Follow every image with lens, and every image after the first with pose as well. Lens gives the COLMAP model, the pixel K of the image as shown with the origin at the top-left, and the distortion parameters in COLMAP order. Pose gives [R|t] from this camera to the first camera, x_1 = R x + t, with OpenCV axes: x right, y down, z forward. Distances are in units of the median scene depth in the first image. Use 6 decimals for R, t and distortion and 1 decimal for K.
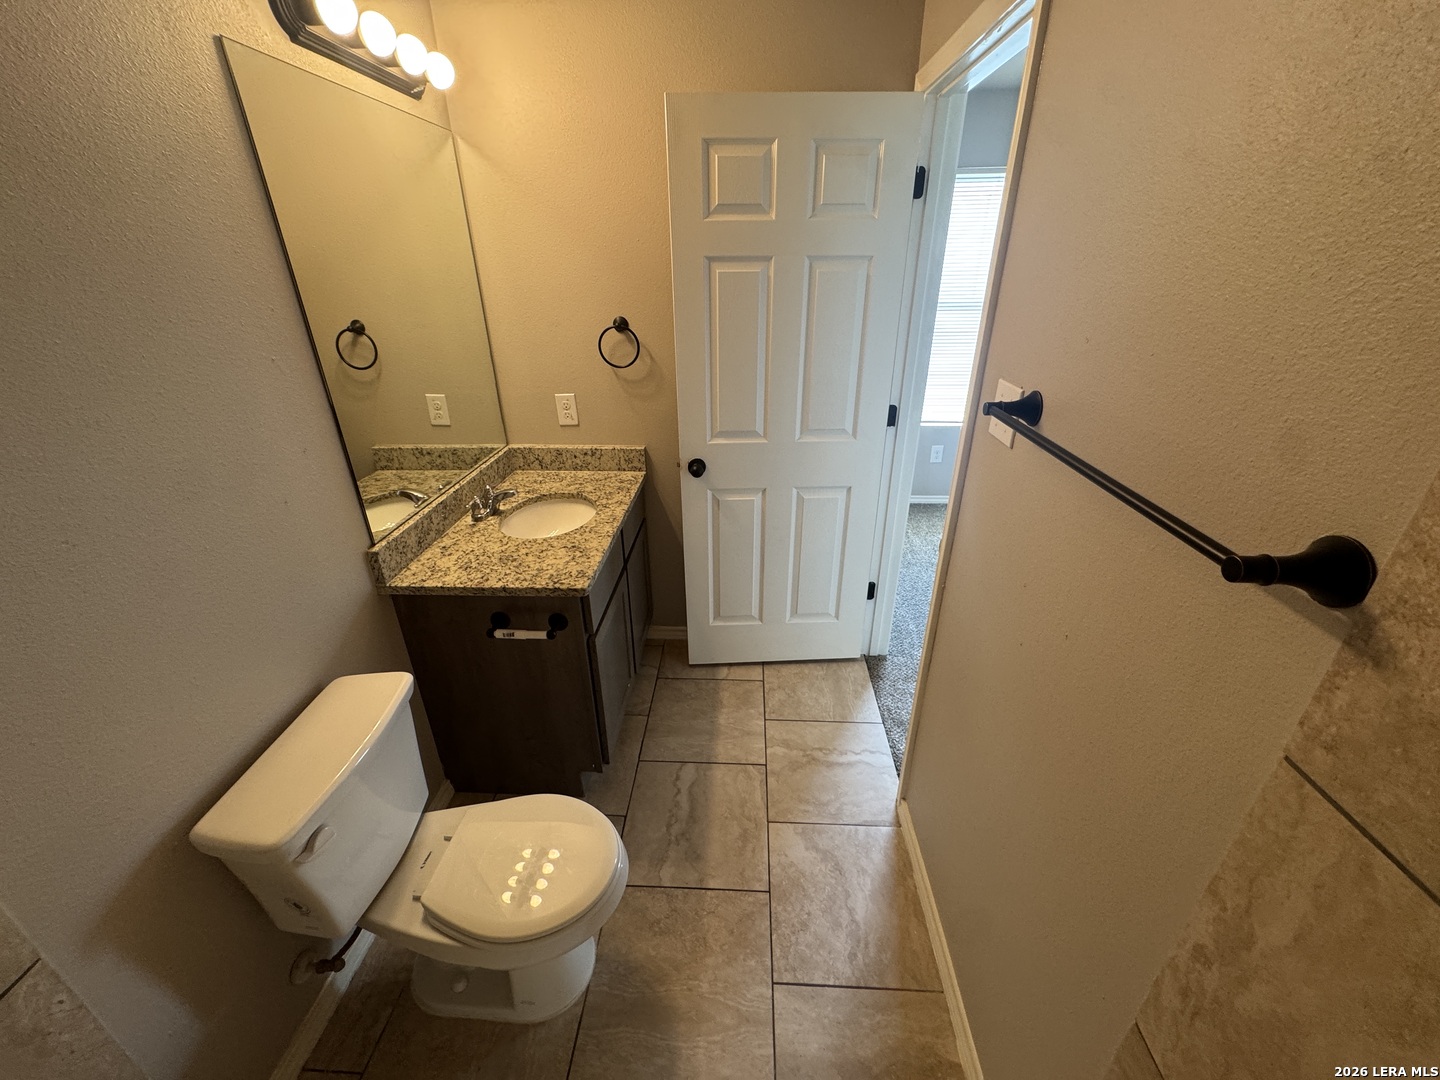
lens RADIAL K [[577.7, 0, 718.3], [0, 577.7, 537.9], [0, 0, 1]] dist [-0.004359, 0.000160]
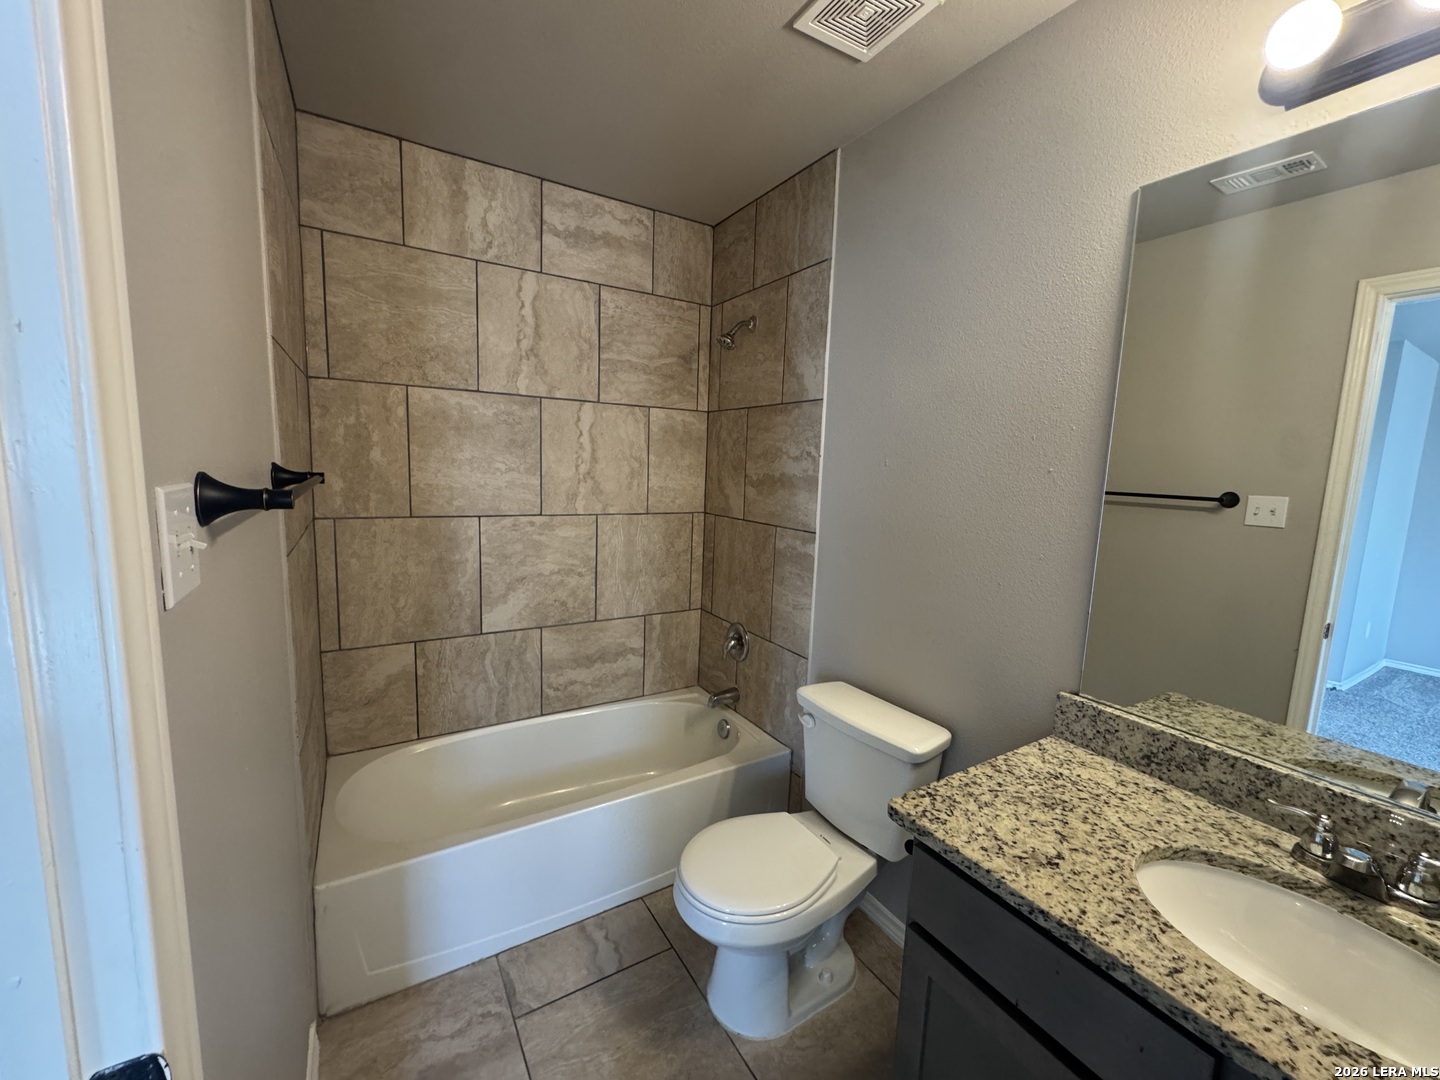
lens RADIAL K [[577.7, 0, 718.3], [0, 577.7, 537.9], [0, 0, 1]] dist [-0.004359, 0.000160]
pose [[-0.824498, 0.054477, -0.563237, 0.262759], [-0.268921, 0.838047, 0.474719, -0.387633], [0.497881, 0.542871, -0.676318, 1.046916]]
